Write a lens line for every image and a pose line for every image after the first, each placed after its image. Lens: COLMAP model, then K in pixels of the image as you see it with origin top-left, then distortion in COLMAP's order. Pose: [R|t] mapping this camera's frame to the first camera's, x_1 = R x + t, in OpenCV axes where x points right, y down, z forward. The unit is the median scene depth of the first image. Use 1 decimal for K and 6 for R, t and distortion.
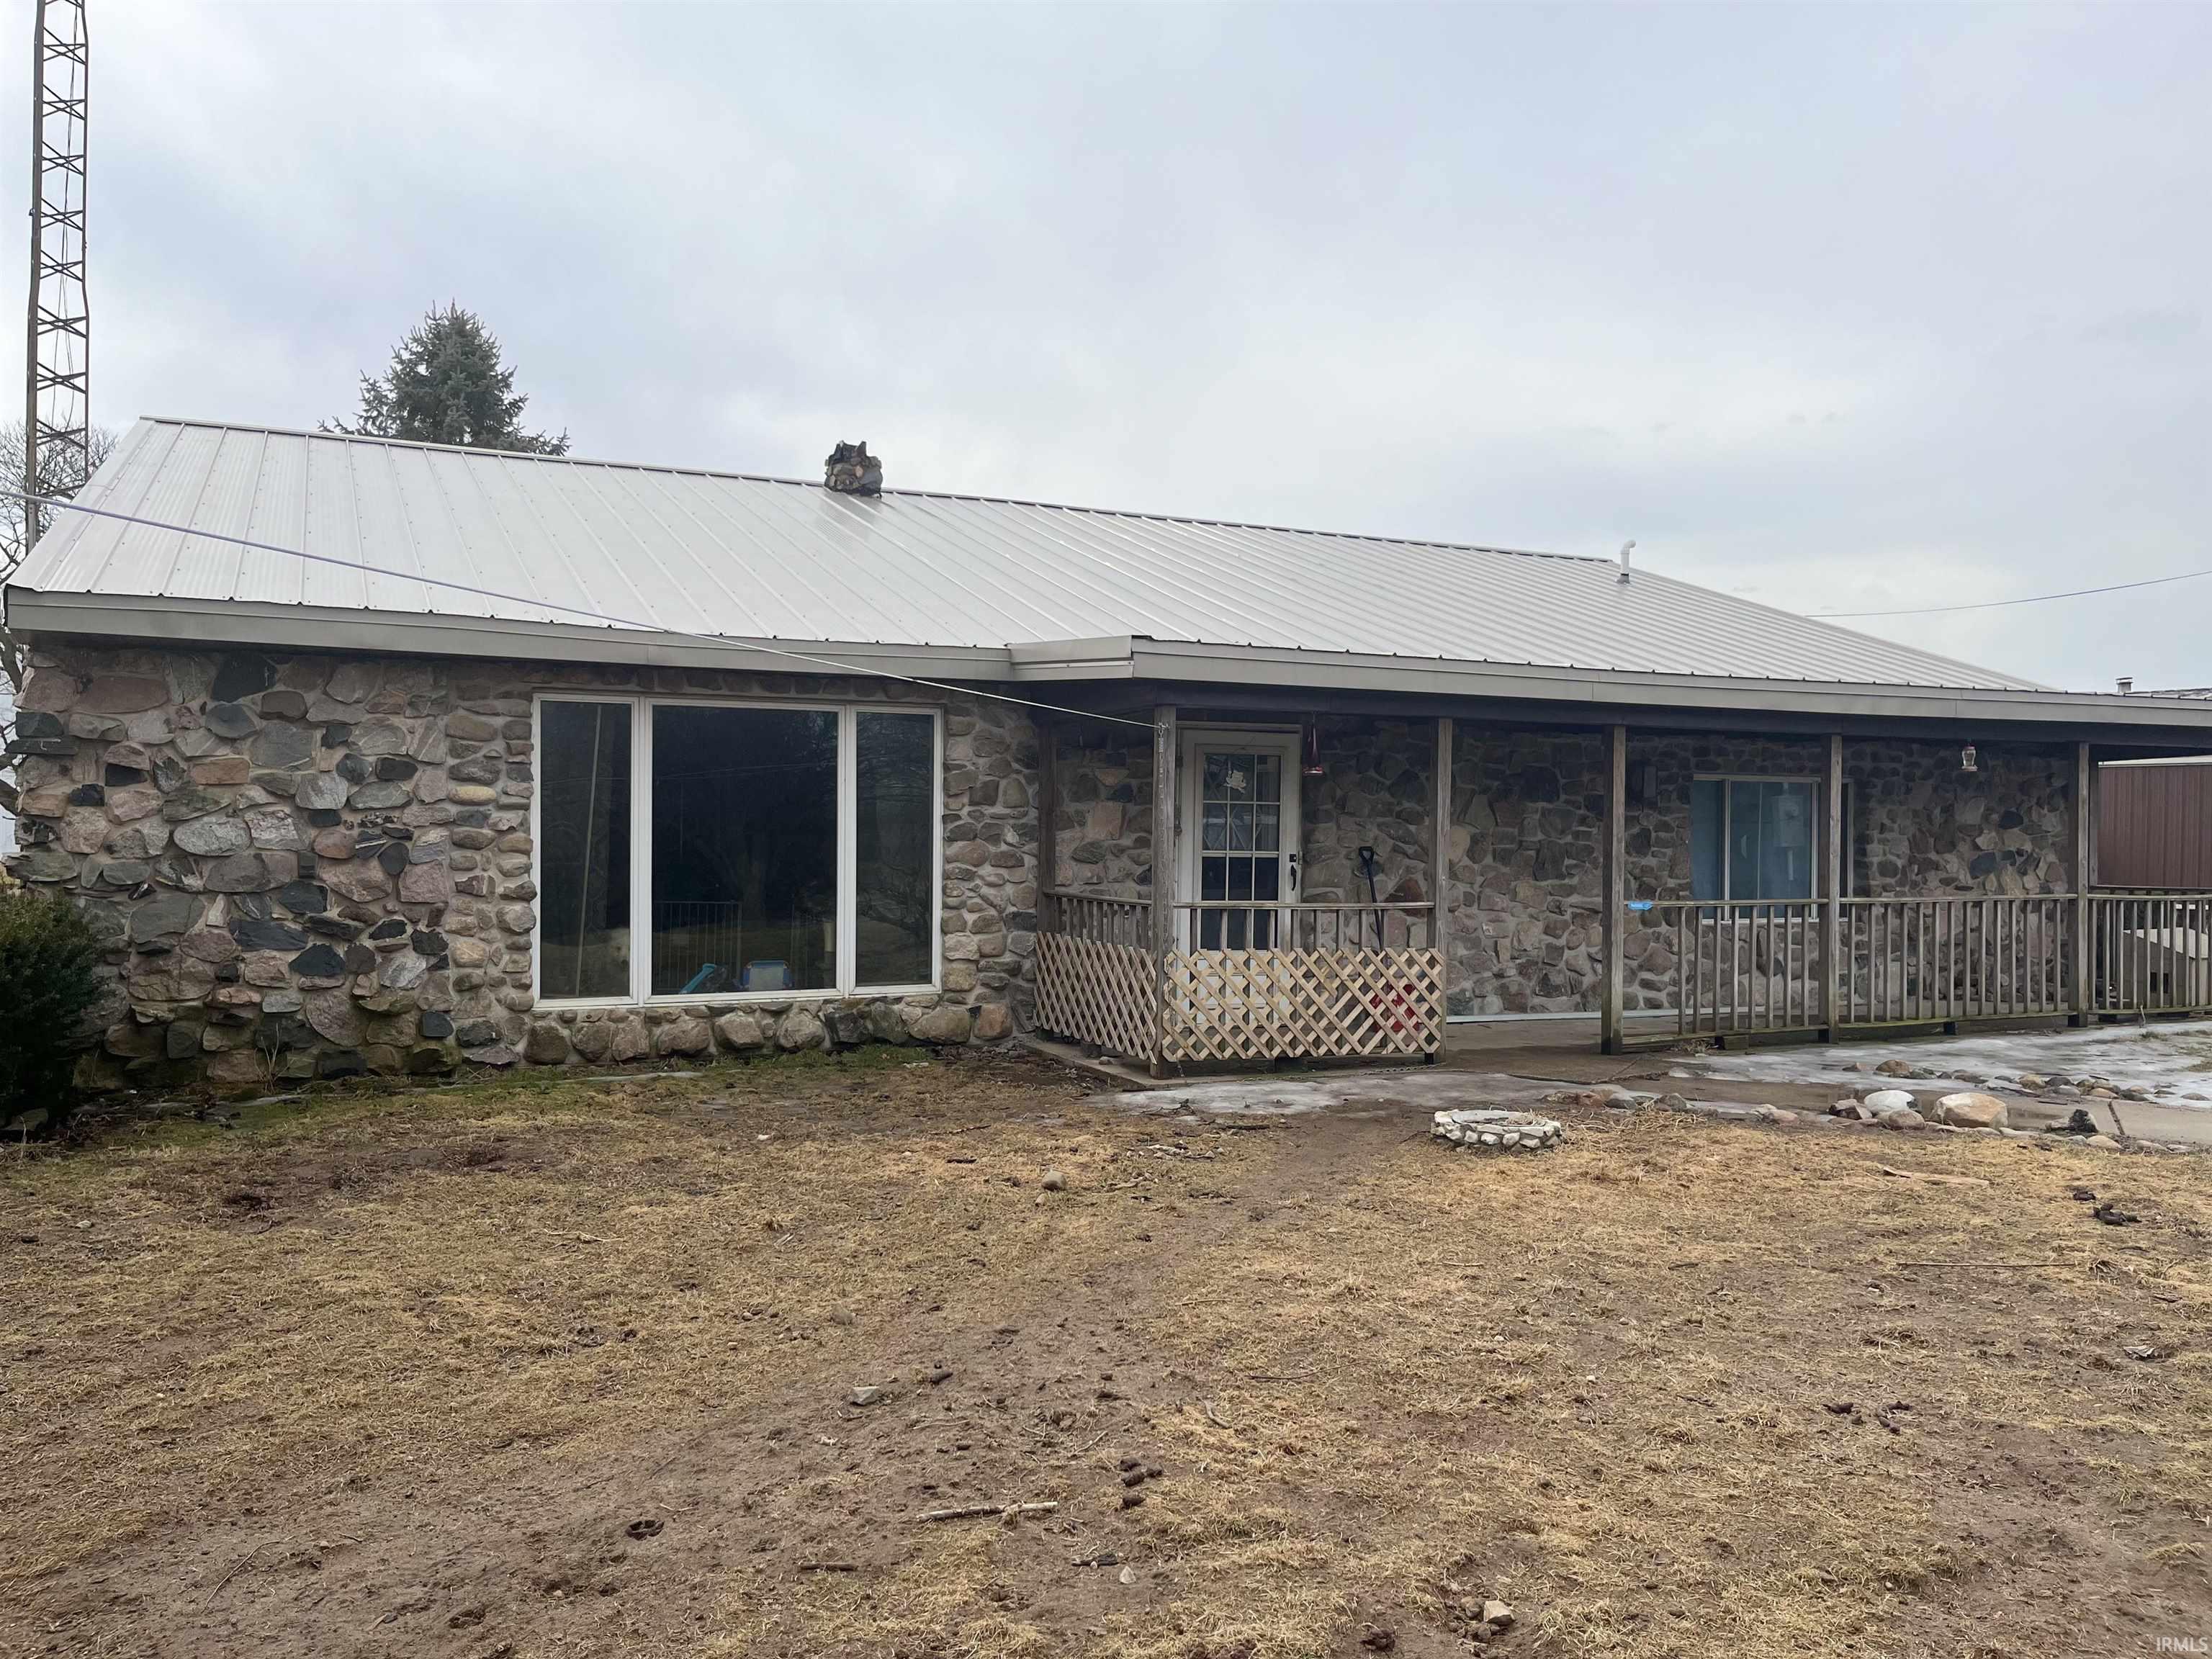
lens RADIAL K [[1644.2, 0, 1107.7], [0, 1644.2, 826.9], [0, 0, 1]] dist [0.039599, -0.067613]
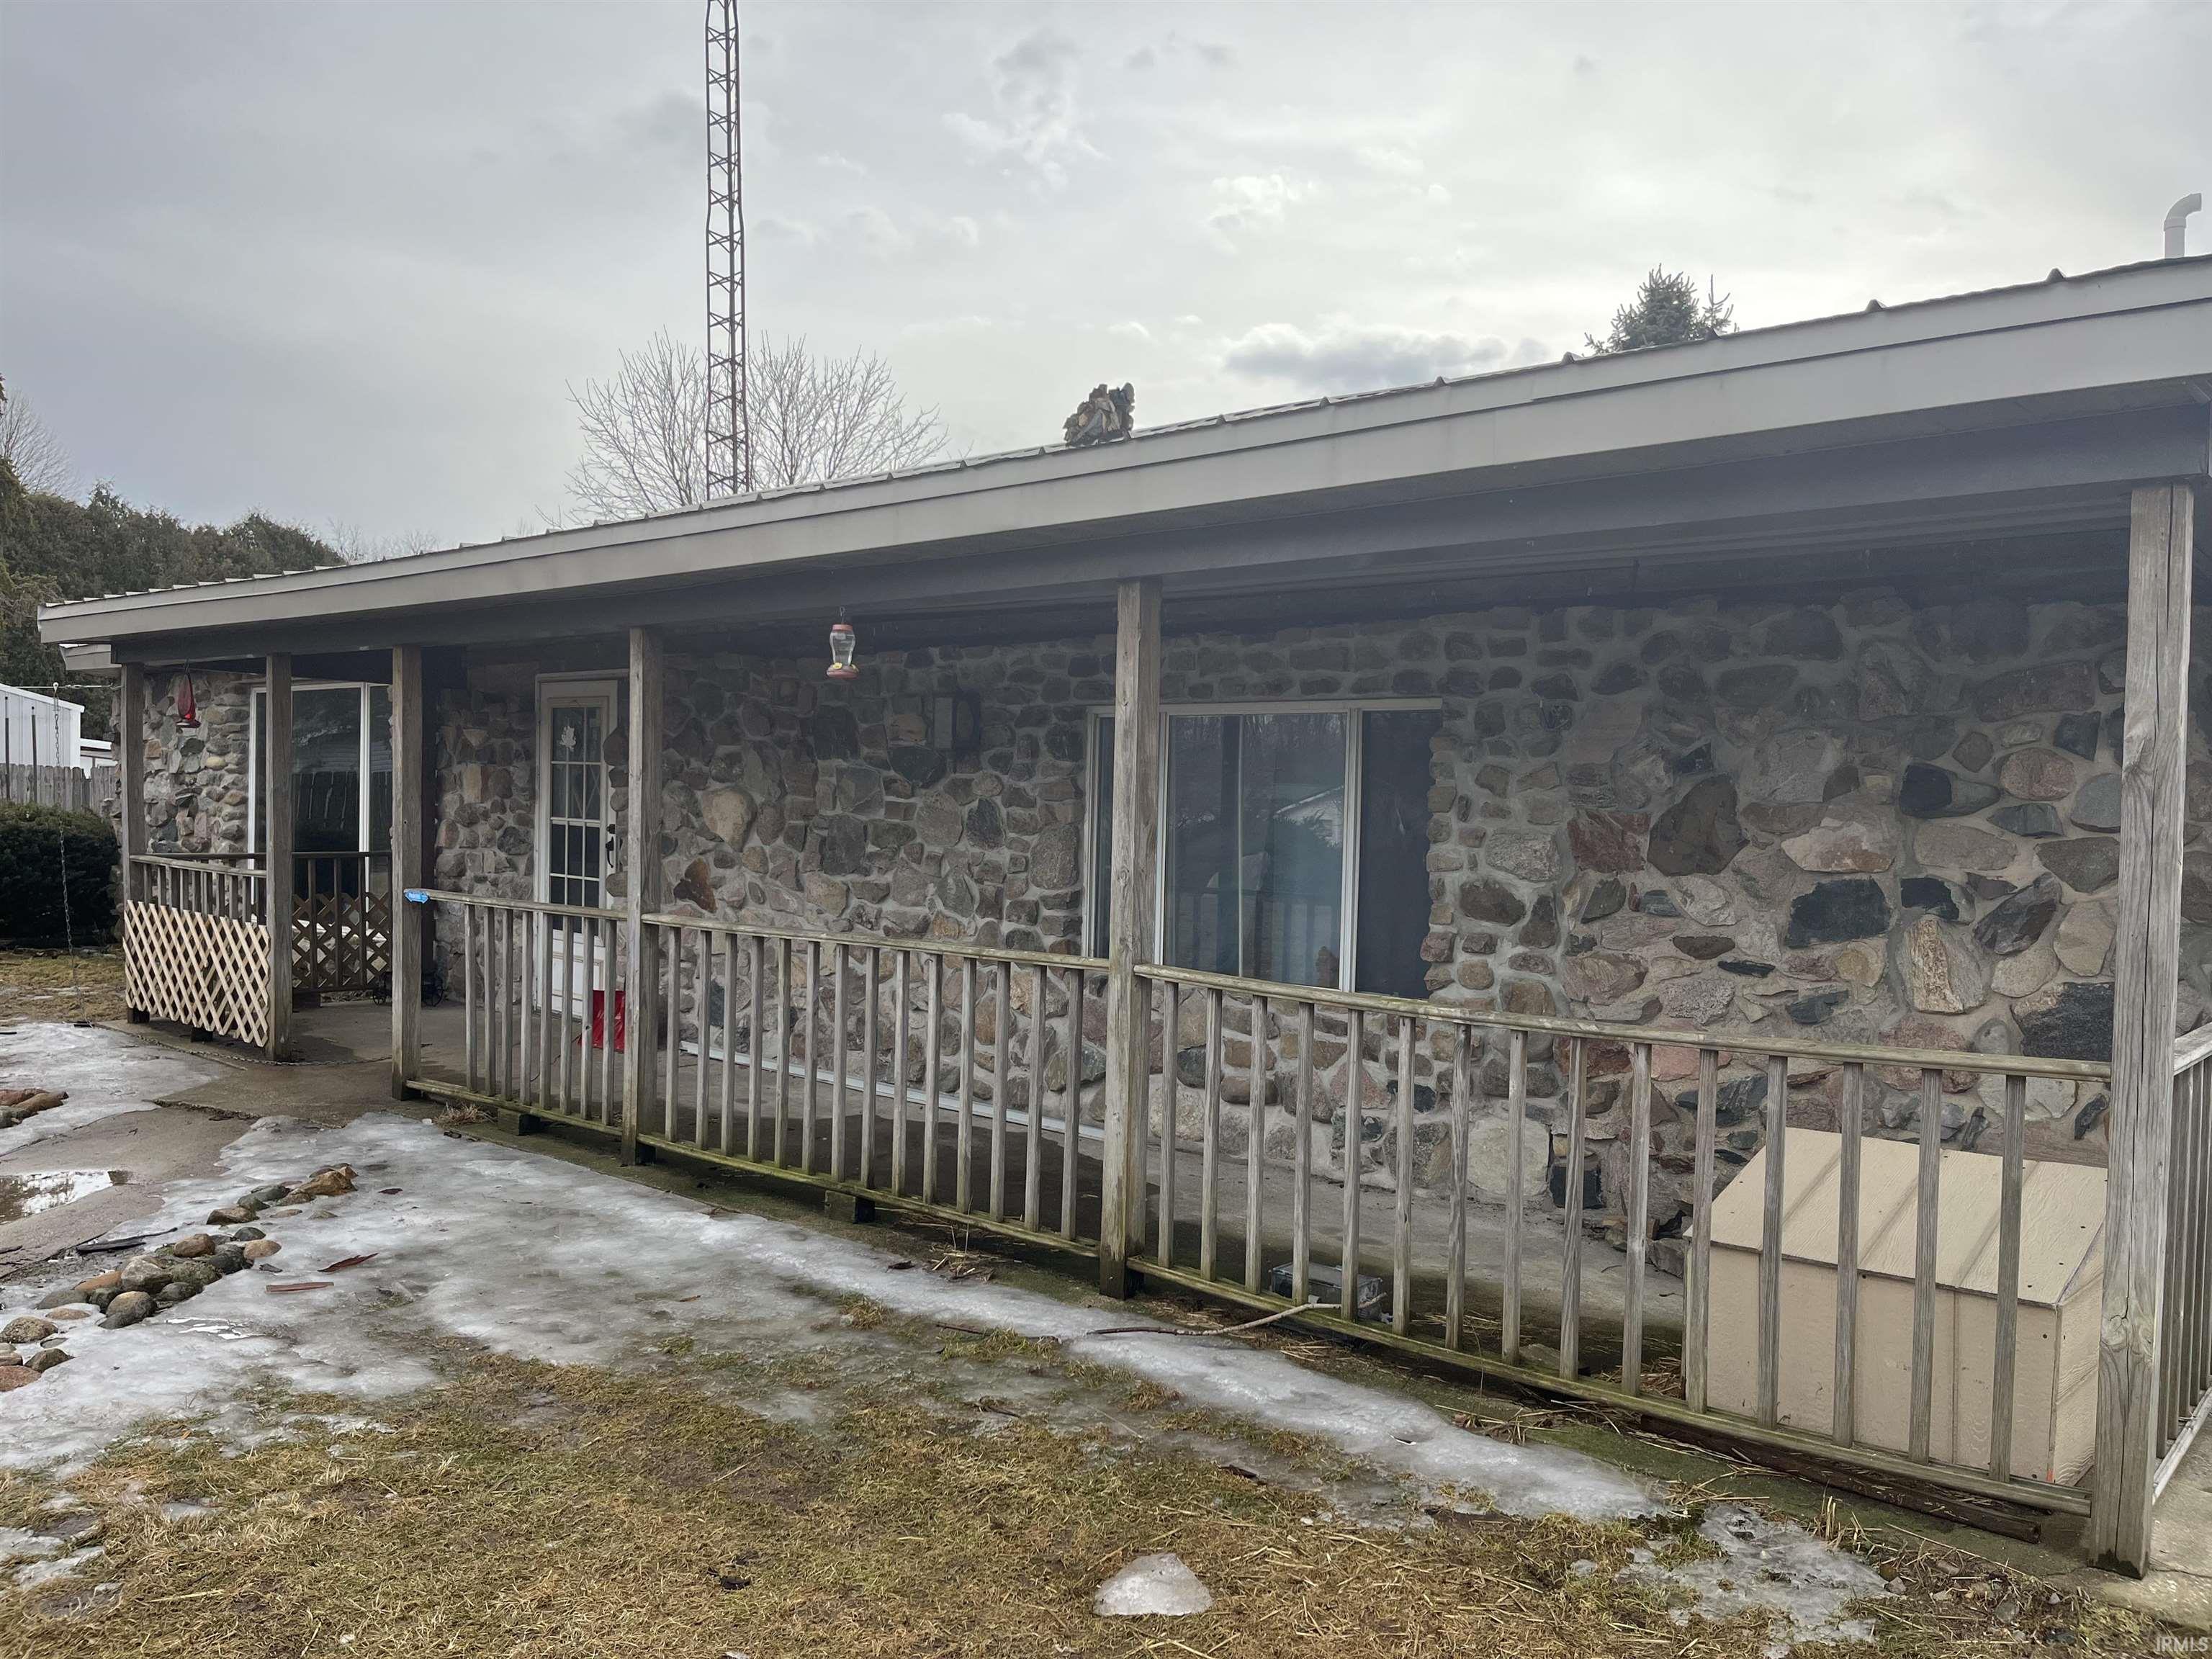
lens RADIAL K [[1644.2, 0, 1108.9], [0, 1644.2, 835.1], [0, 0, 1]] dist [0.039599, -0.067613]
pose [[0.422548, 0.024300, -0.906015, 0.826500], [-0.018368, 0.999665, 0.018246, 0.001757], [0.906155, 0.008932, 0.422852, 0.729087]]
